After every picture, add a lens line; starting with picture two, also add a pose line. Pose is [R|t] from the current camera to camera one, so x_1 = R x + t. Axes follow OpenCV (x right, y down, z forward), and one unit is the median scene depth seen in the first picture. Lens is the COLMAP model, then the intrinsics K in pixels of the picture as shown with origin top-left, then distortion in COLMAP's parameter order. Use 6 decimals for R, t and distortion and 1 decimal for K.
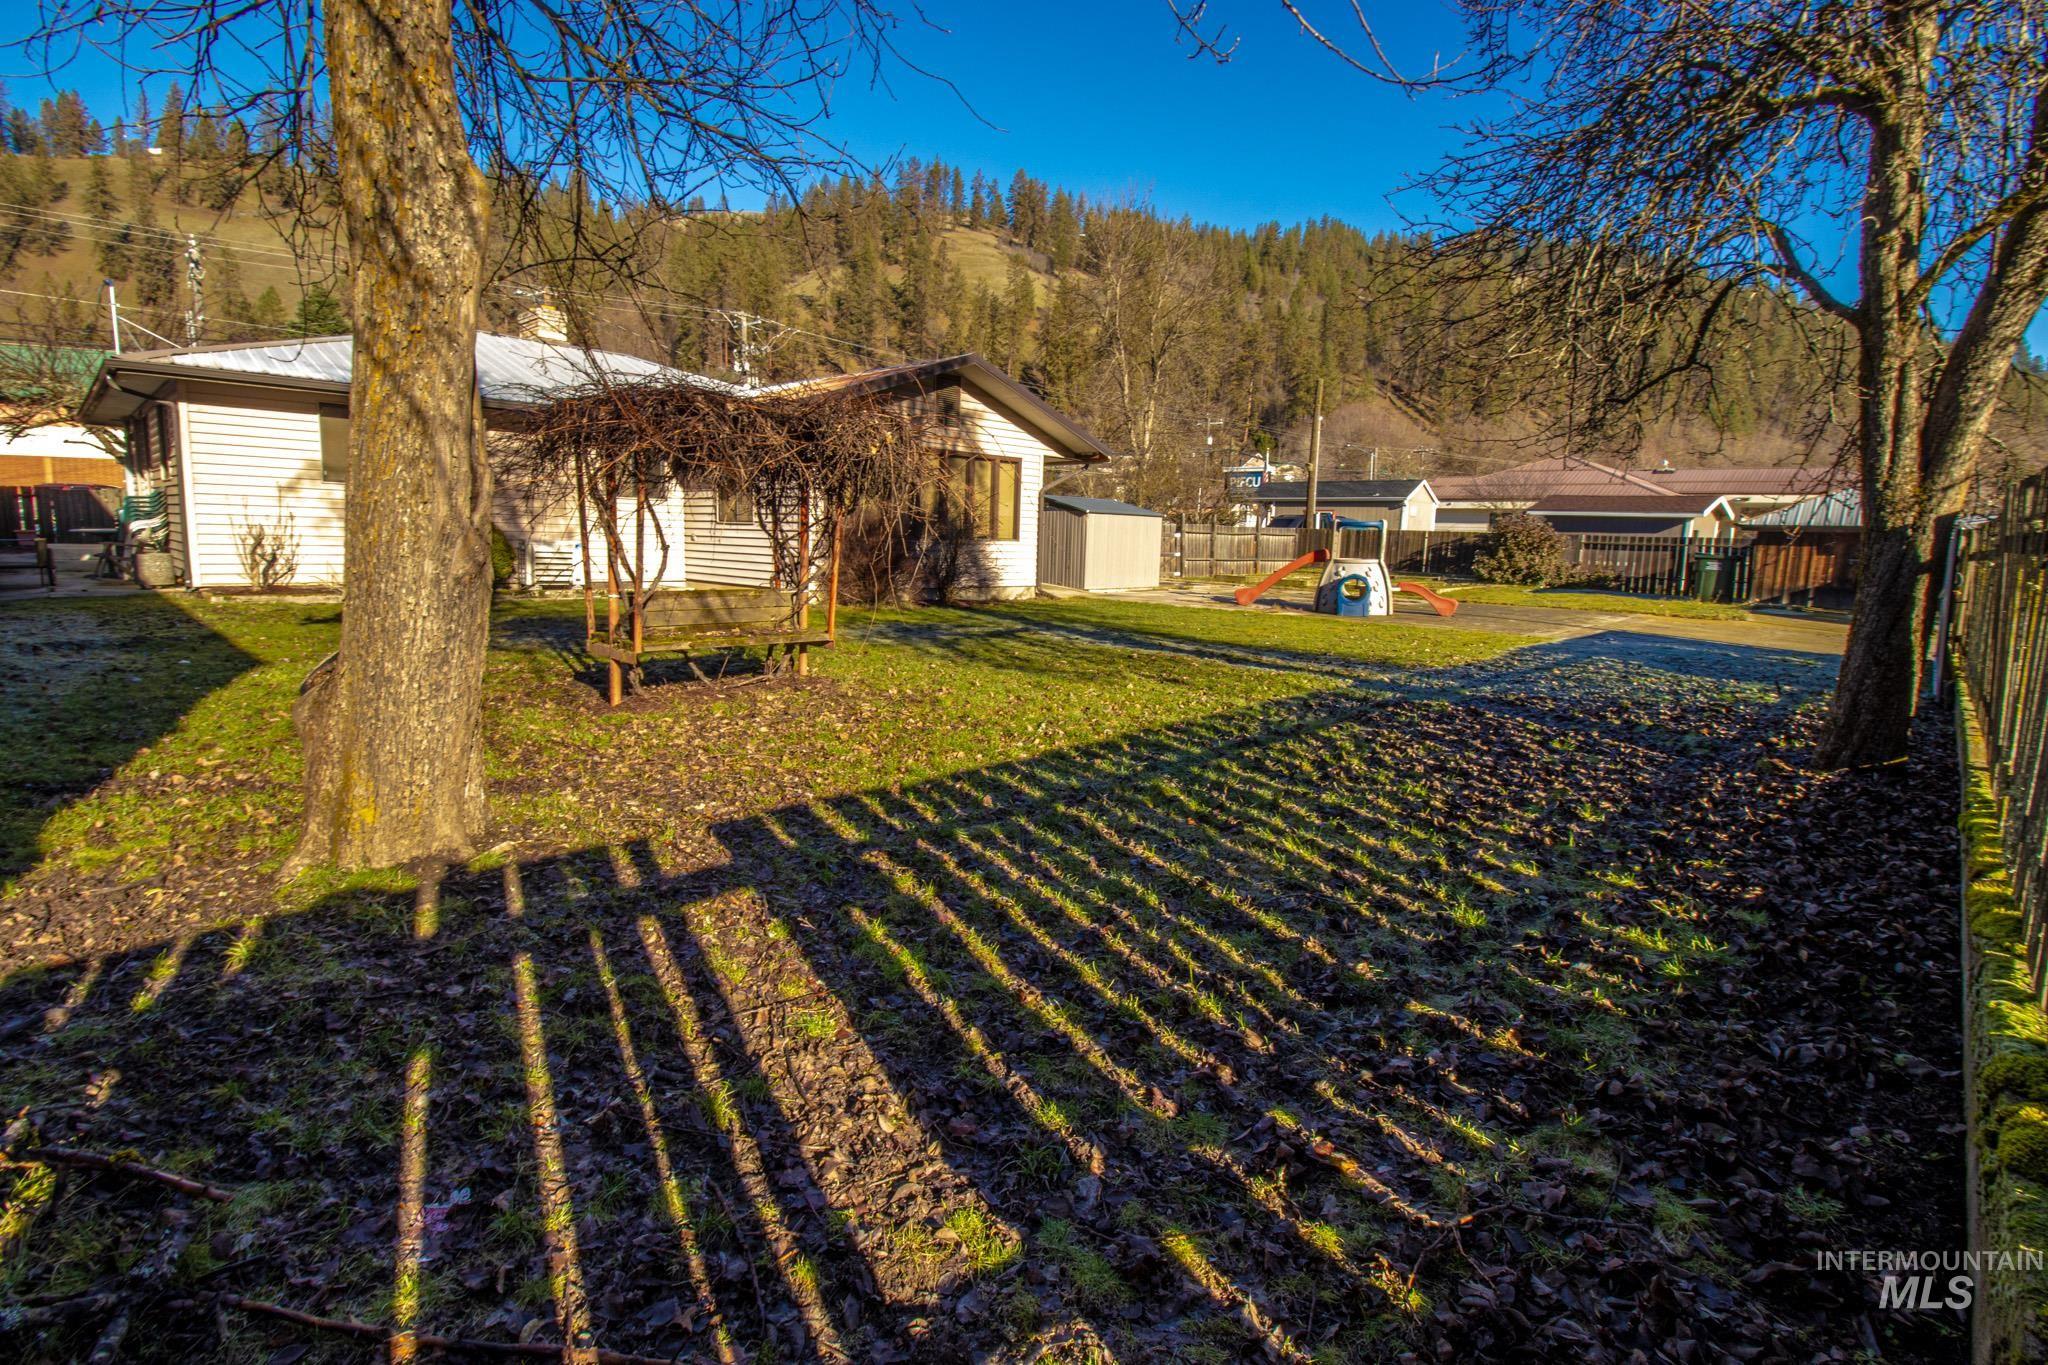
lens RADIAL K [[951.2, 0, 1020.8], [0, 951.2, 679.0], [0, 0, 1]] dist [-0.000849, -0.012292]
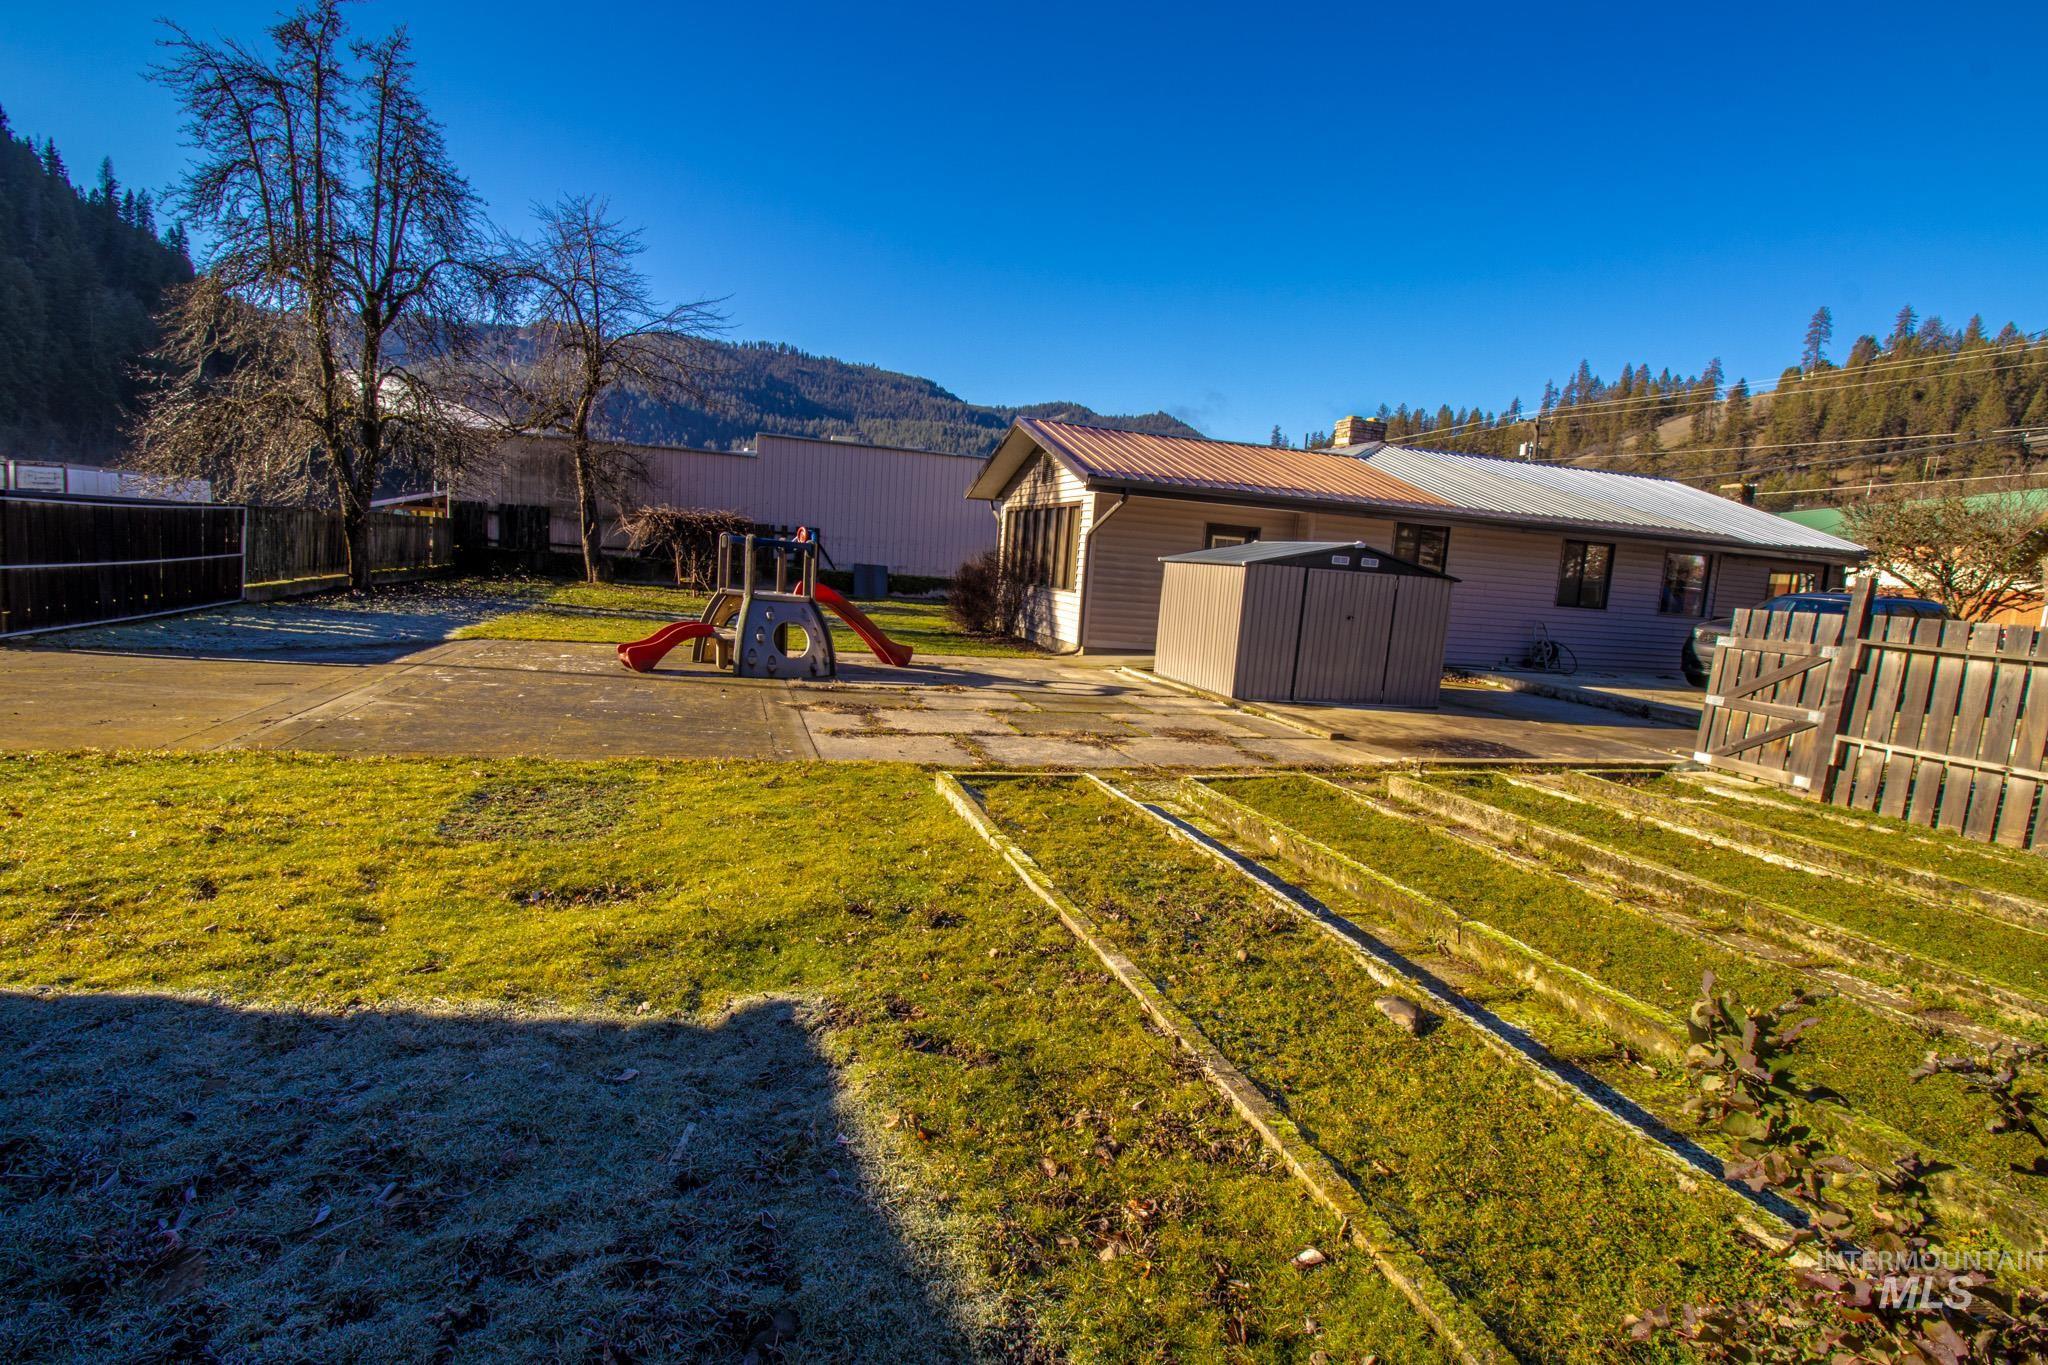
lens RADIAL K [[951.2, 0, 1014.3], [0, 951.2, 681.1], [0, 0, 1]] dist [-0.000849, -0.012292]
pose [[-0.472164, 0.047714, -0.880218, 0.866267], [-0.215936, 0.961851, 0.167971, -0.213084], [0.854654, 0.269380, -0.443849, 1.447777]]
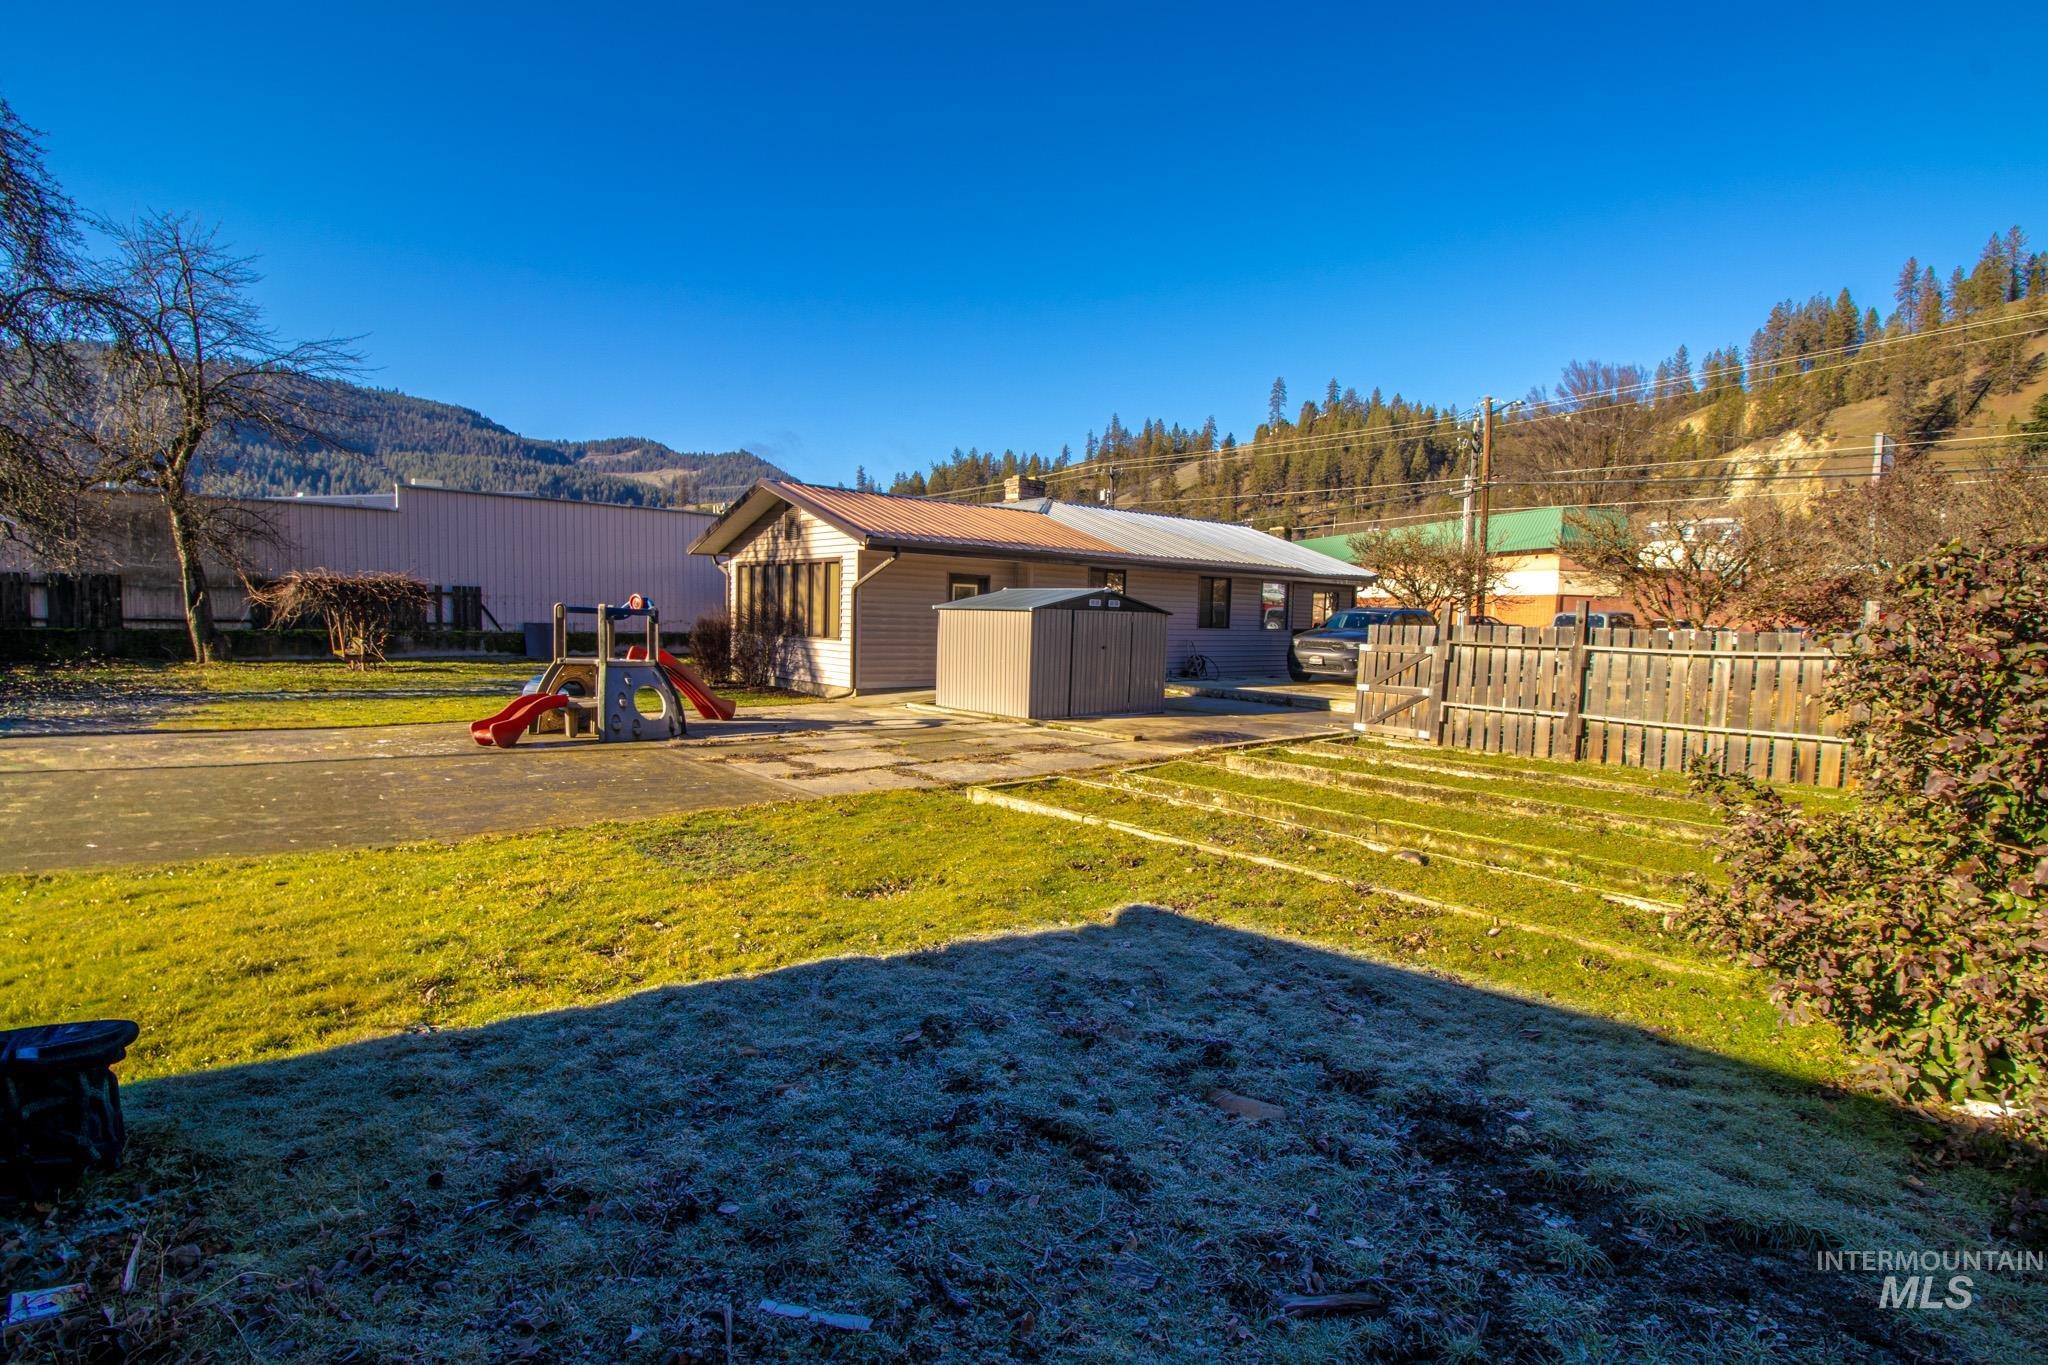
lens RADIAL K [[951.2, 0, 1019.2], [0, 951.2, 683.3], [0, 0, 1]] dist [-0.000849, -0.012292]
pose [[-0.070736, 0.037878, -0.996776, 1.021267], [-0.174497, 0.983400, 0.049753, -0.191382], [0.982114, 0.177453, -0.062952, 1.320053]]
